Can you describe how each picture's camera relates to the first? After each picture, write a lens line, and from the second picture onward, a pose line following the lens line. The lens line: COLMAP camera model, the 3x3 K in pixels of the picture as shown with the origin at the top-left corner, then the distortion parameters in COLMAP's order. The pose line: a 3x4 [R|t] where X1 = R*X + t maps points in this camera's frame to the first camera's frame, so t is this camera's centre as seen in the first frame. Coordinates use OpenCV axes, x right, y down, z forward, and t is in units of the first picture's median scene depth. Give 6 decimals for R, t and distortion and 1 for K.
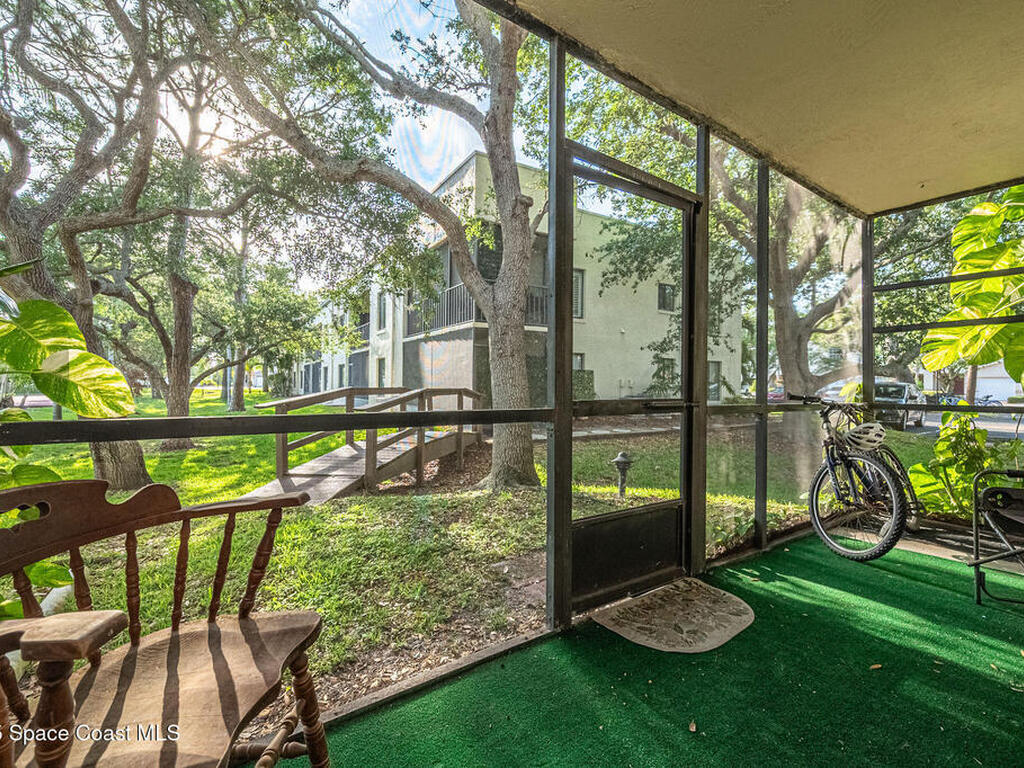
lens RADIAL K [[463.2, 0, 509.0], [0, 463.2, 384.9], [0, 0, 1]] dist [-0.002925, -0.000336]
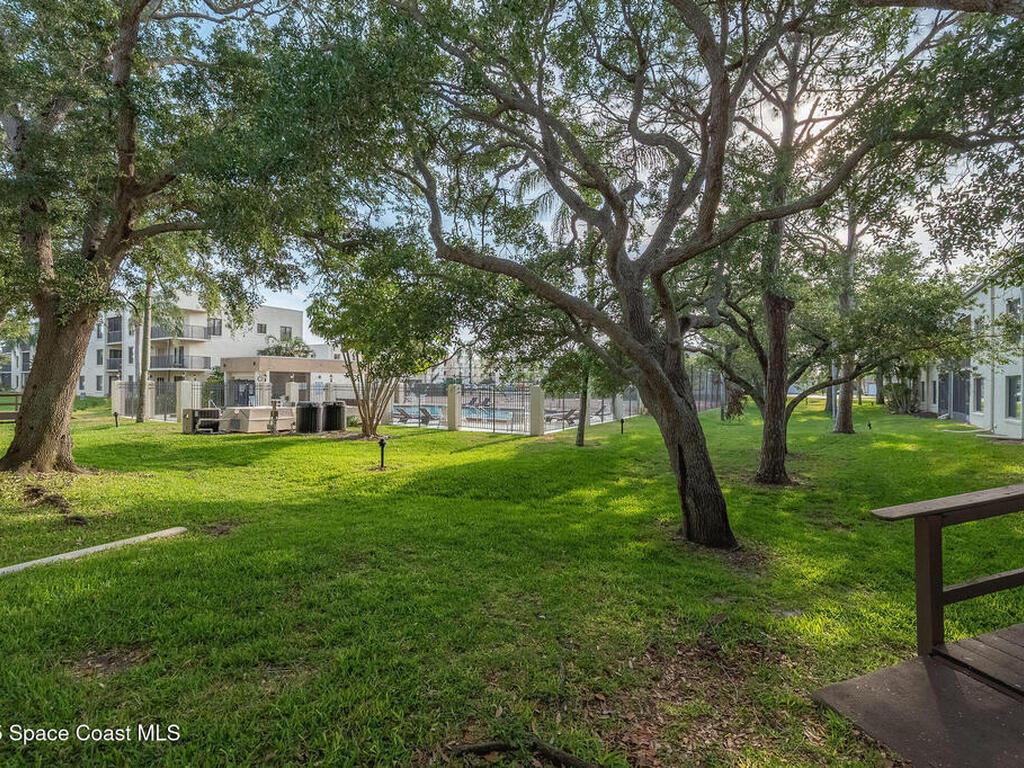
lens RADIAL K [[463.2, 0, 502.0], [0, 463.2, 375.1], [0, 0, 1]] dist [-0.002925, -0.000336]
pose [[0.391546, -0.019126, -0.919960, -0.069800], [-0.010783, 0.999620, -0.025371, -0.034052], [0.920095, 0.019854, 0.391191, 0.121566]]
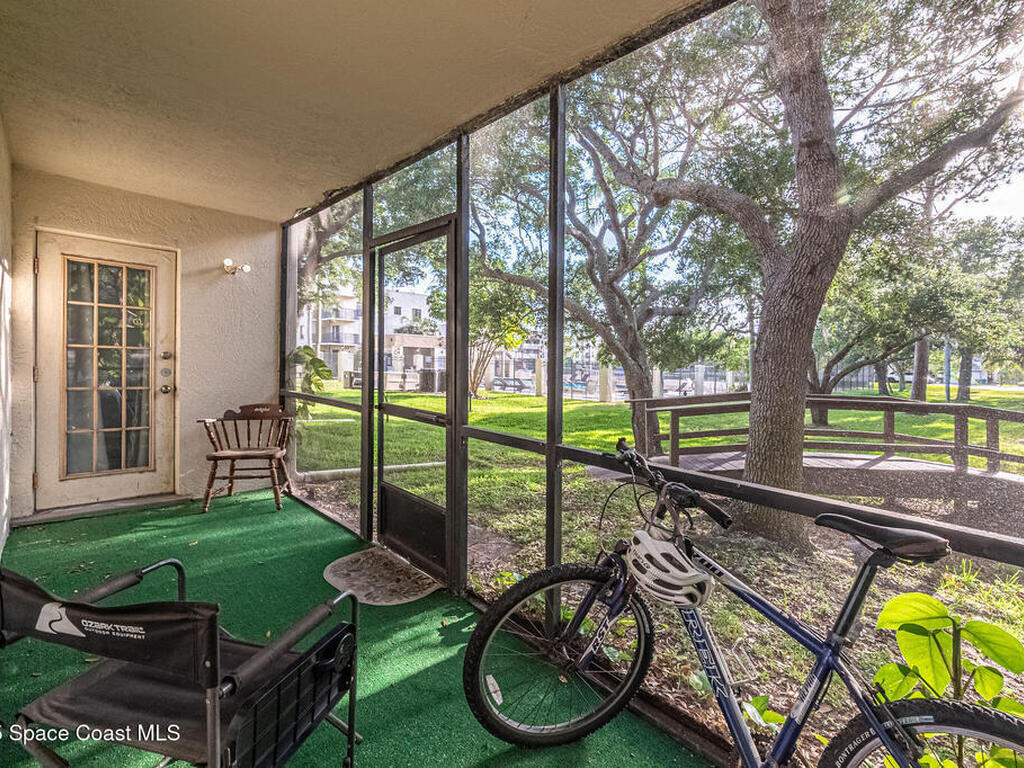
lens RADIAL K [[463.2, 0, 518.9], [0, 463.2, 386.2], [0, 0, 1]] dist [-0.002925, -0.000336]
pose [[0.175810, 0.051540, -0.983074, 0.230472], [-0.037273, 0.998261, 0.045670, -0.014764], [0.983718, 0.028613, 0.177425, 0.156651]]
